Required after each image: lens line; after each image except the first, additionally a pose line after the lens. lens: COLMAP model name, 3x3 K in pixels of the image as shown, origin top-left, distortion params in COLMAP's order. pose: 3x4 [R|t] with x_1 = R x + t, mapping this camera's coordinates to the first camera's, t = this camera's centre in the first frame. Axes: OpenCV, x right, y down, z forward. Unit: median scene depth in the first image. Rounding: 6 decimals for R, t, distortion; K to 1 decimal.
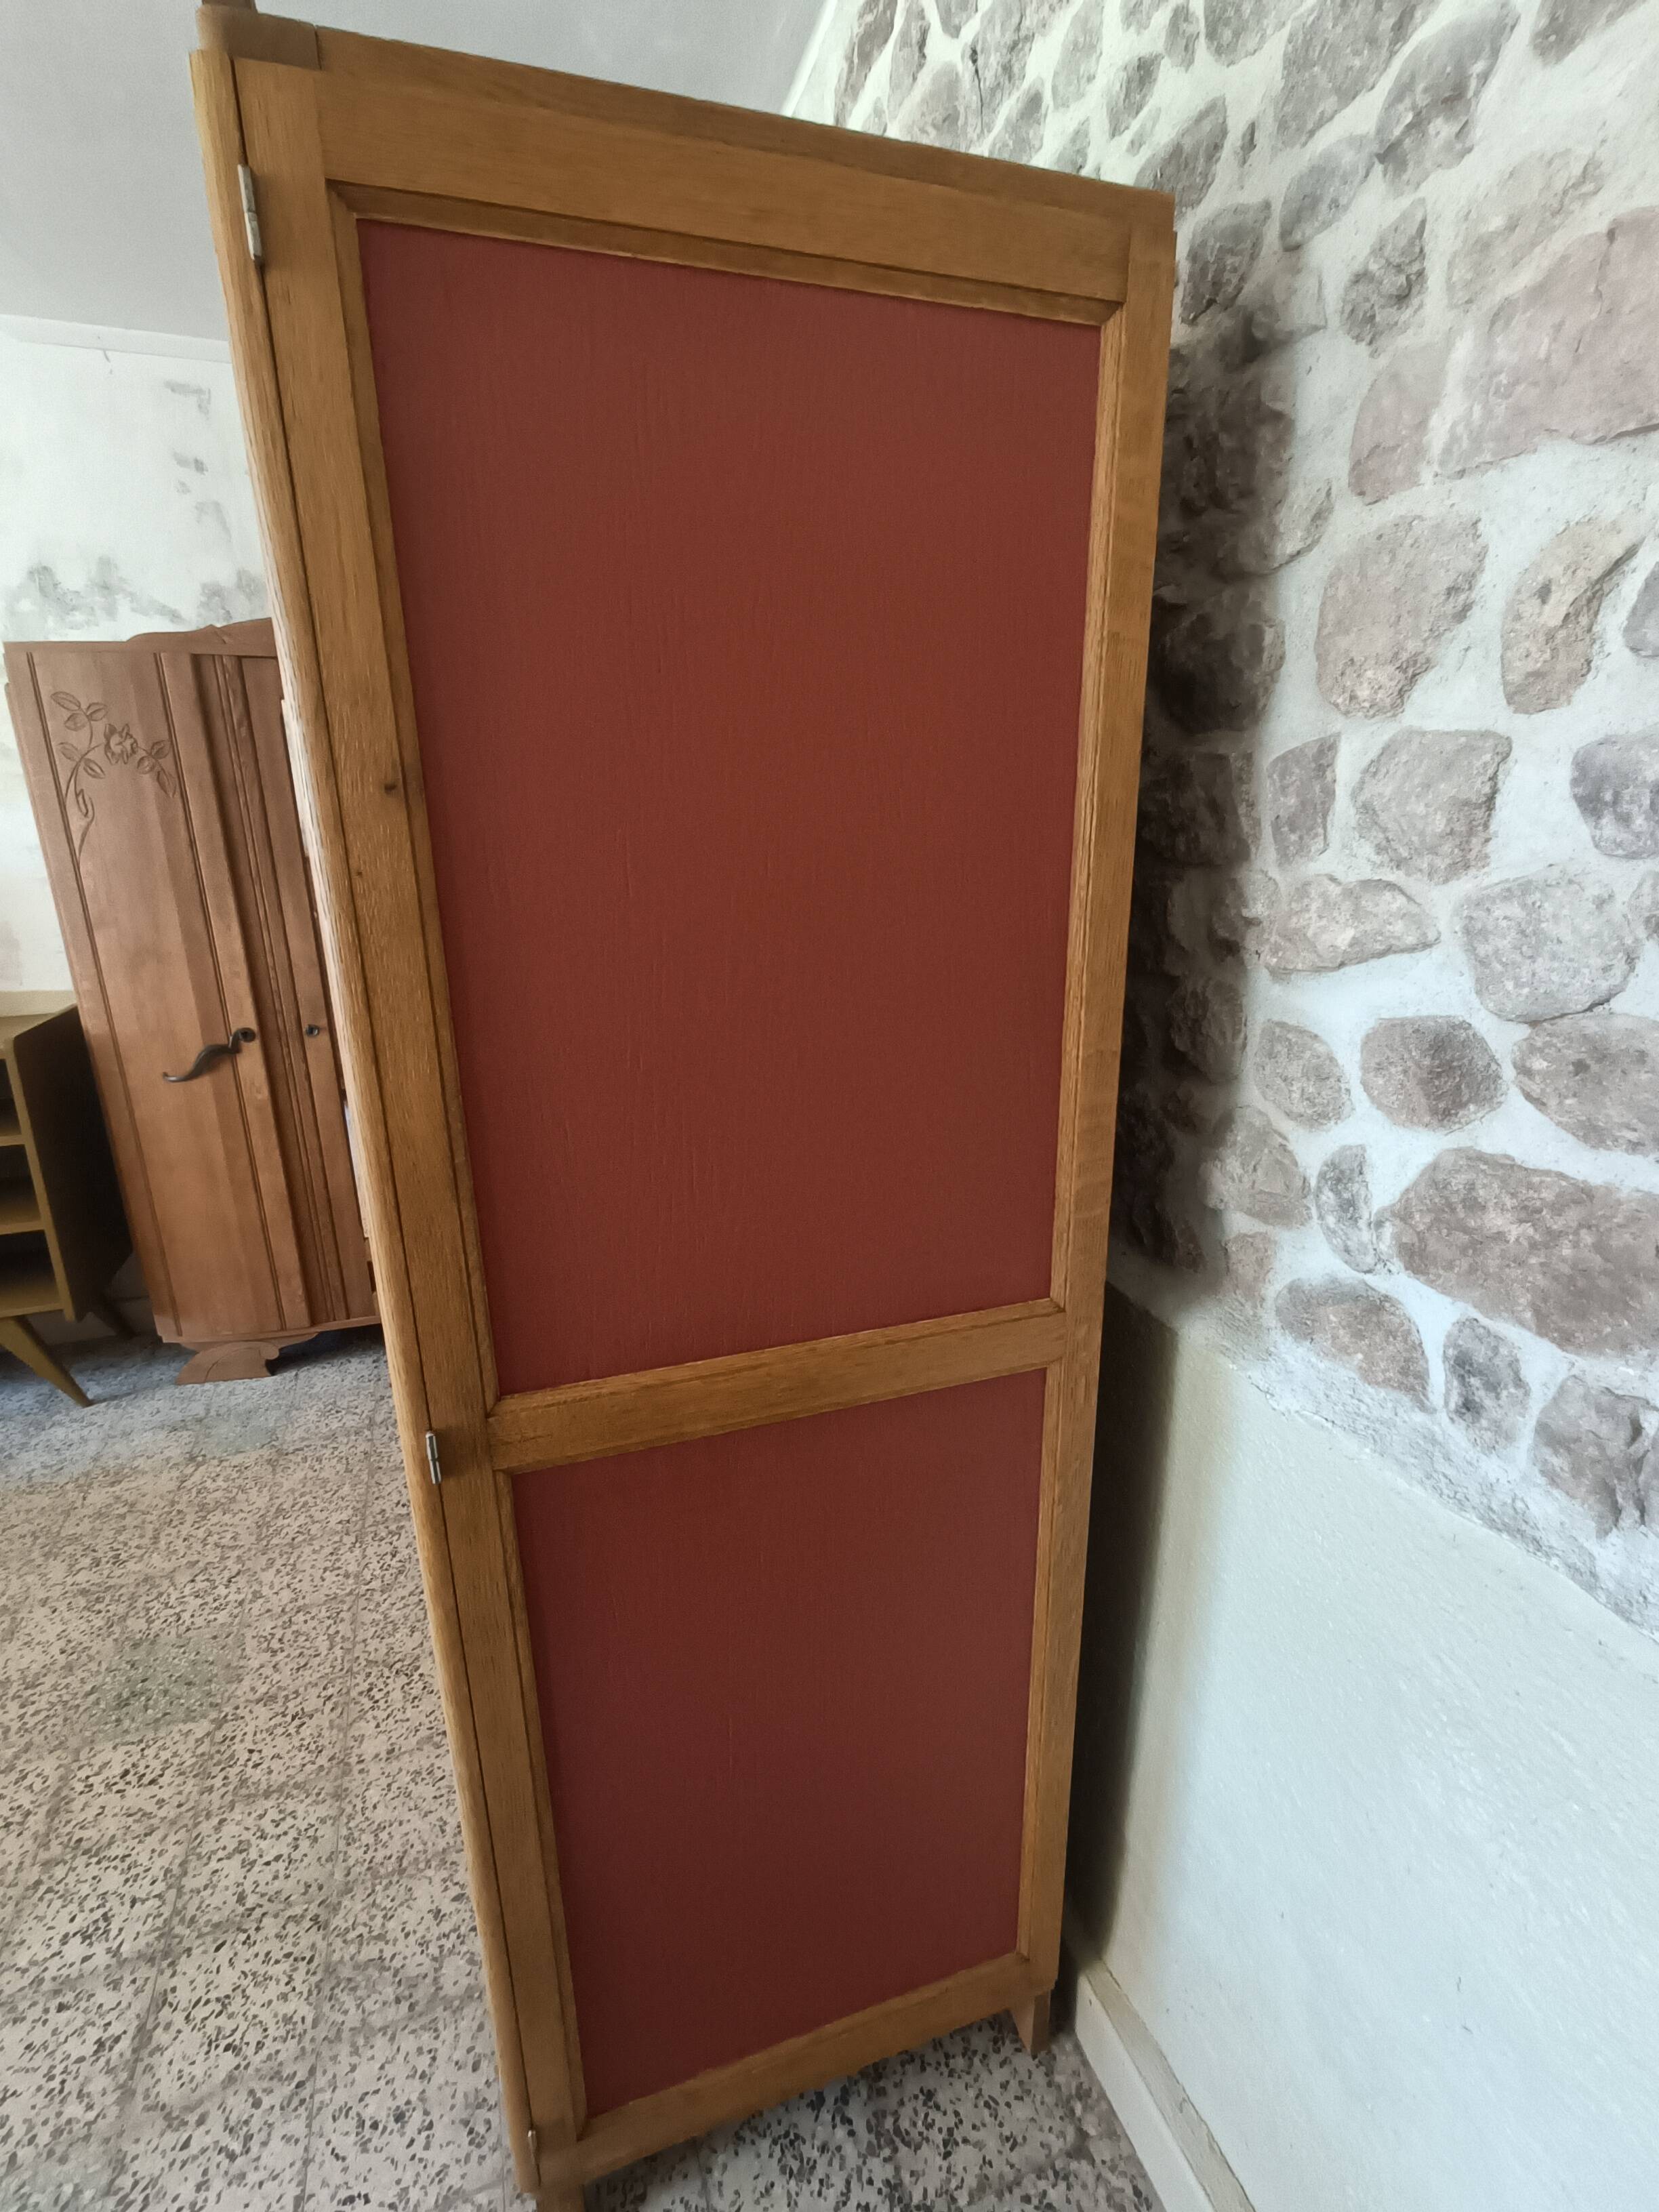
lens RADIAL K [[997.1, 0, 817.5], [0, 997.1, 1111.2], [0, 0, 1]] dist [-0.003206, 0.002740]
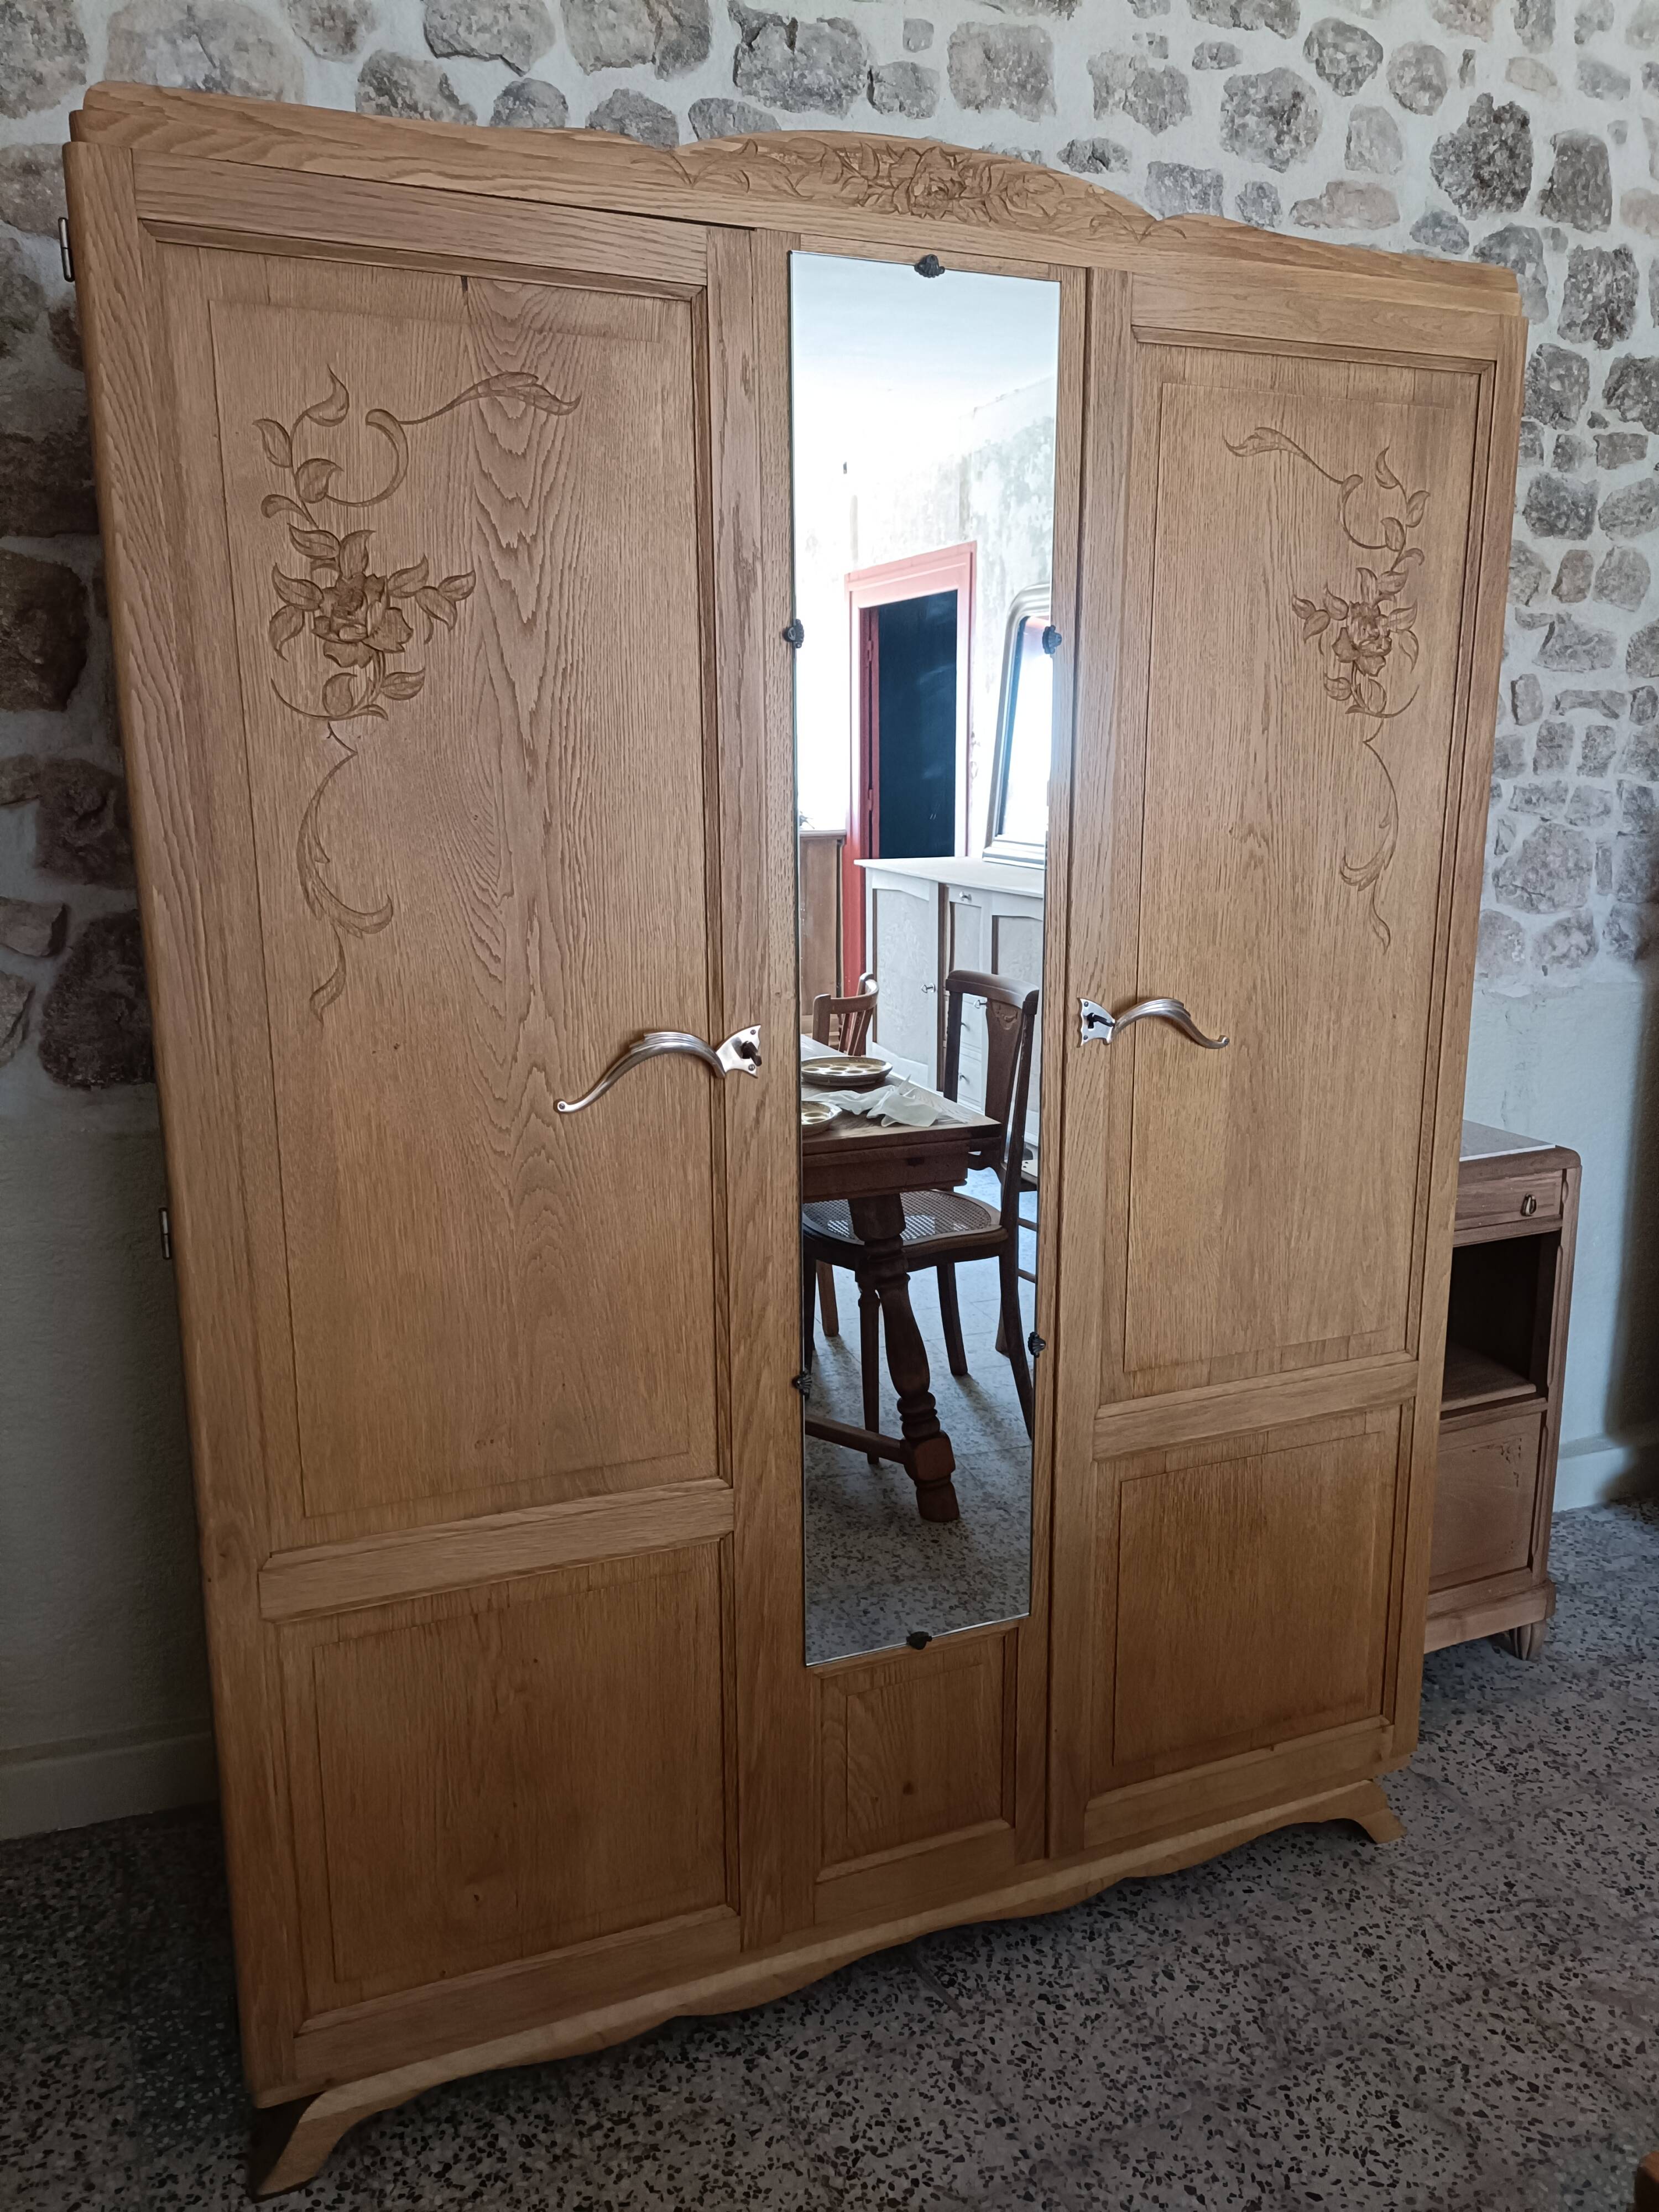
lens RADIAL K [[1625.7, 0, 820.2], [0, 1625.7, 1102.8], [0, 0, 1]] dist [0.039521, -0.029094]
pose [[-0.071699, -0.196596, 0.977860, -2.438193], [0.281661, 0.936491, 0.208930, -0.406784], [-0.956831, 0.290405, -0.011772, 1.722872]]
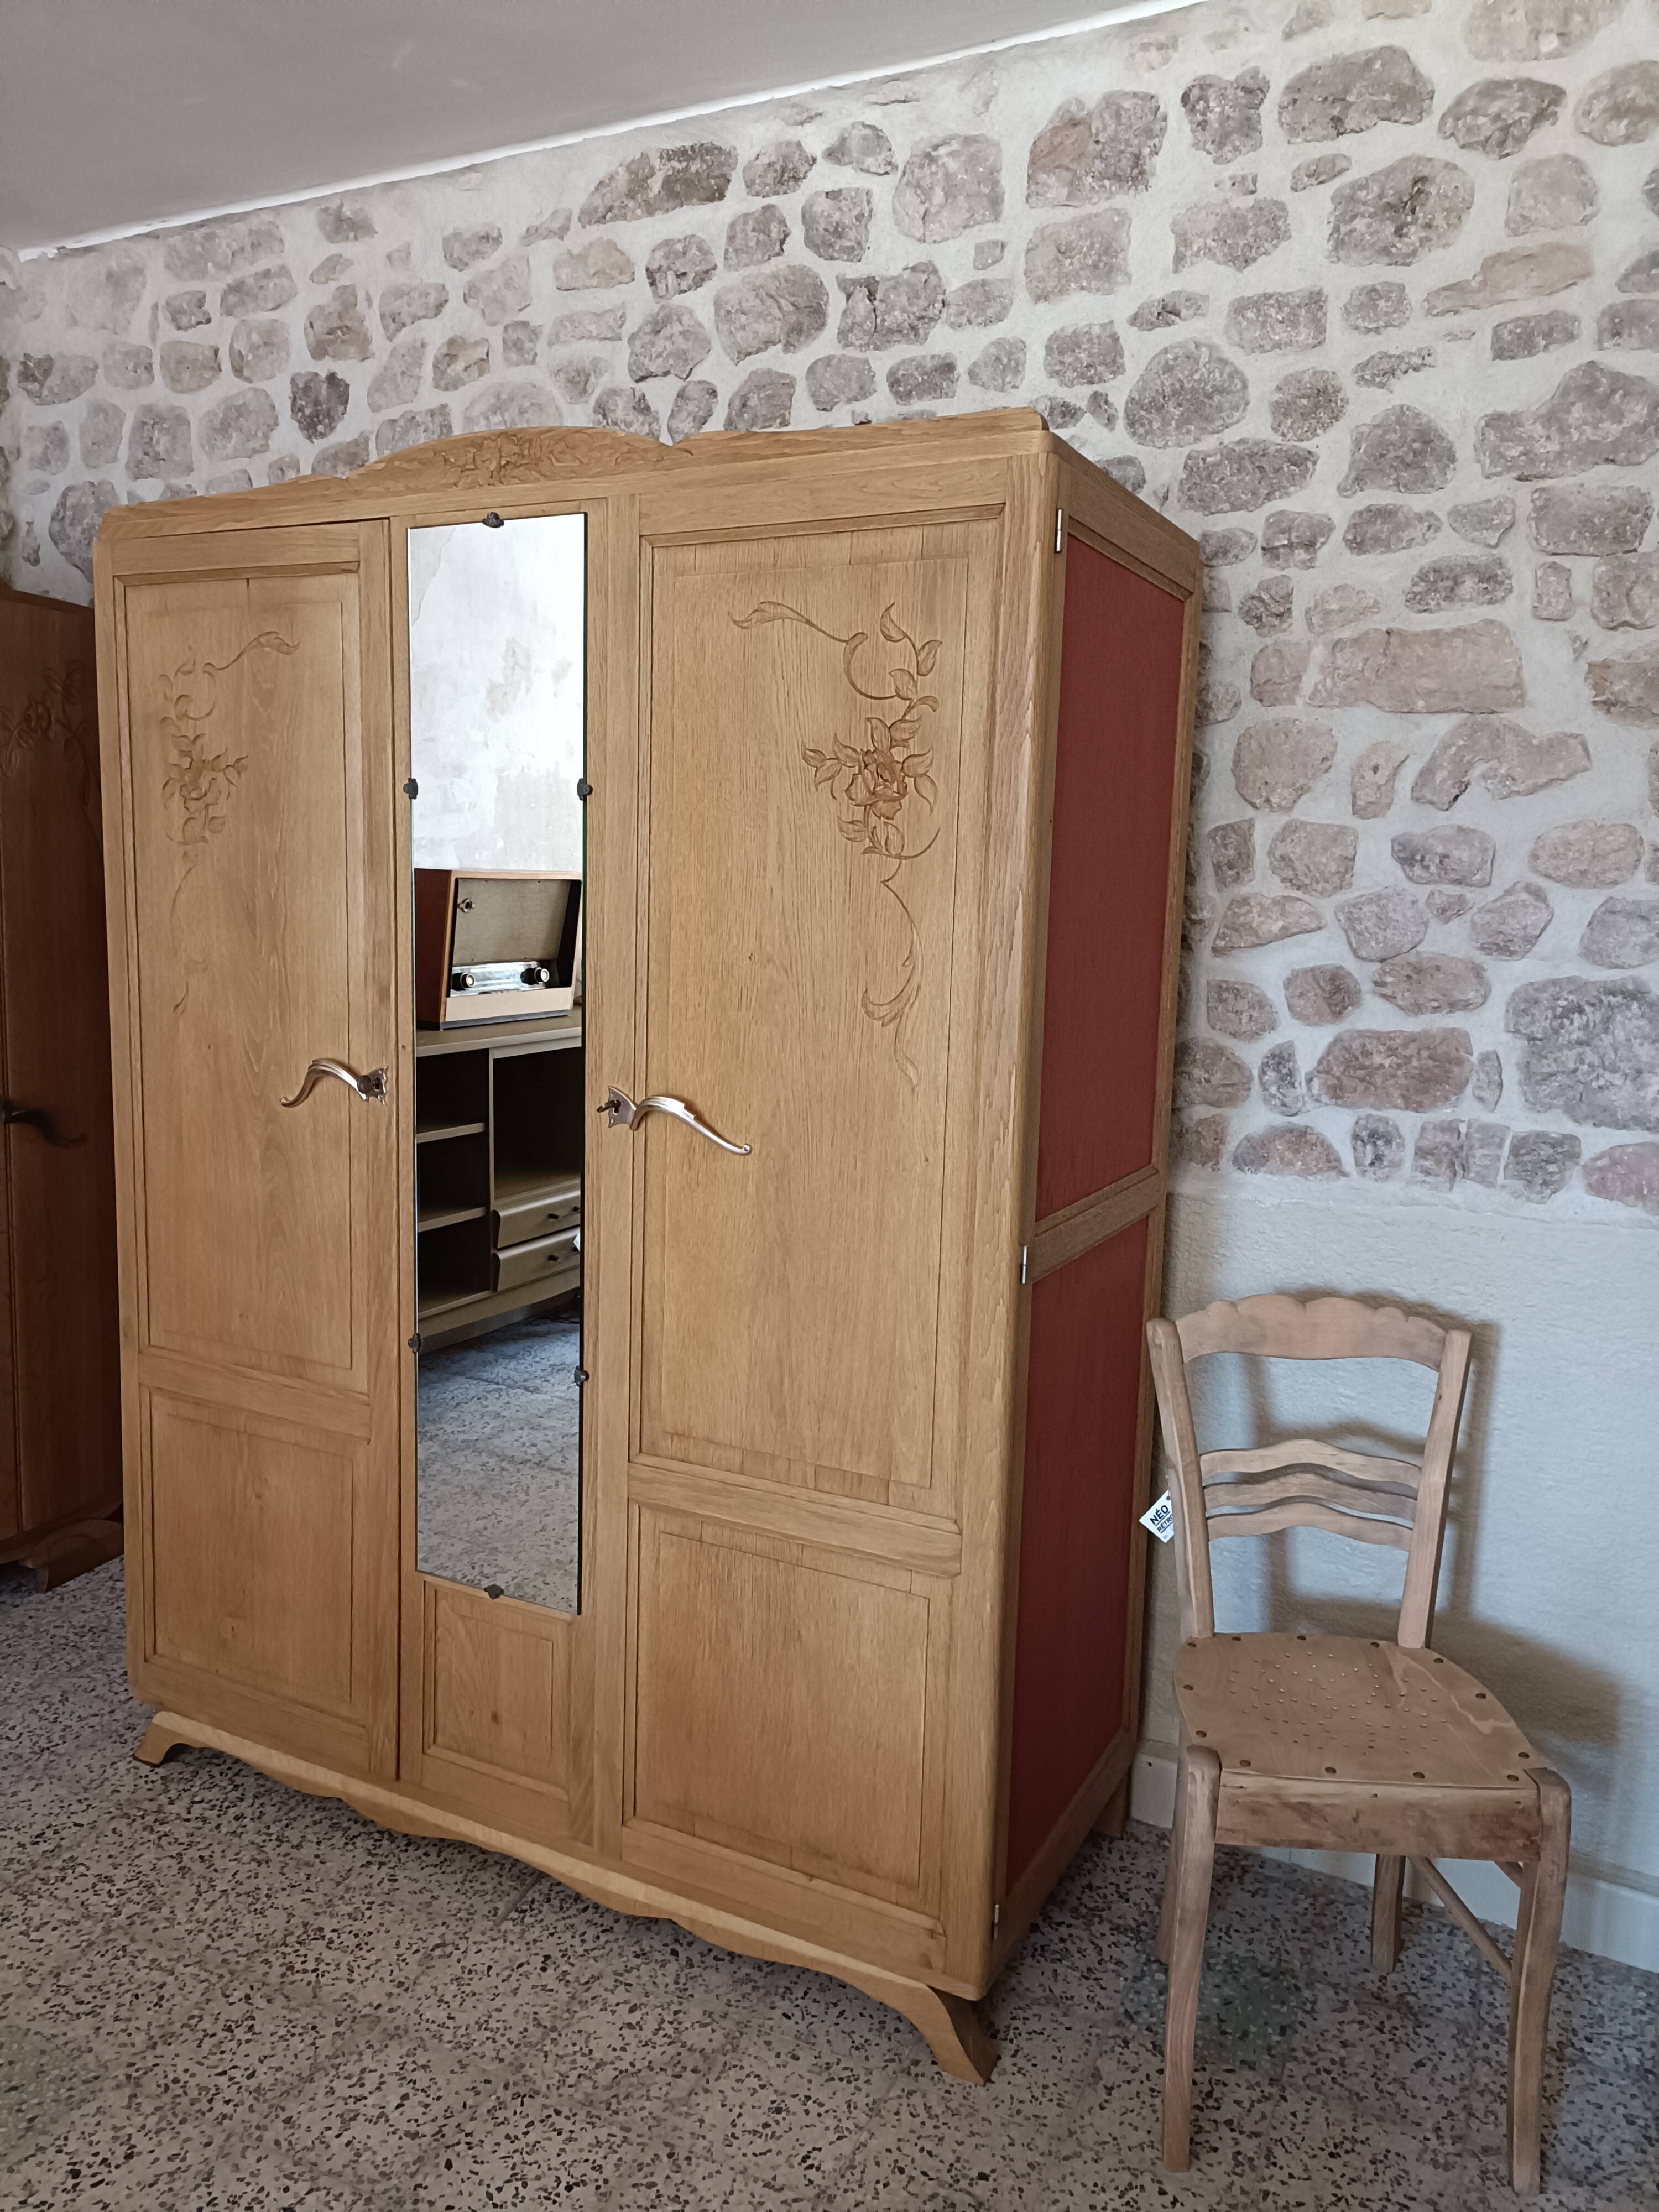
lens RADIAL K [[1625.7, 0, 820.2], [0, 1625.7, 1102.8], [0, 0, 1]] dist [0.039521, -0.029094]
pose [[0.713382, -0.064591, 0.697792, -1.927250], [0.157602, 0.985023, -0.069944, 0.196827], [-0.682823, 0.159870, 0.712877, -0.455010]]
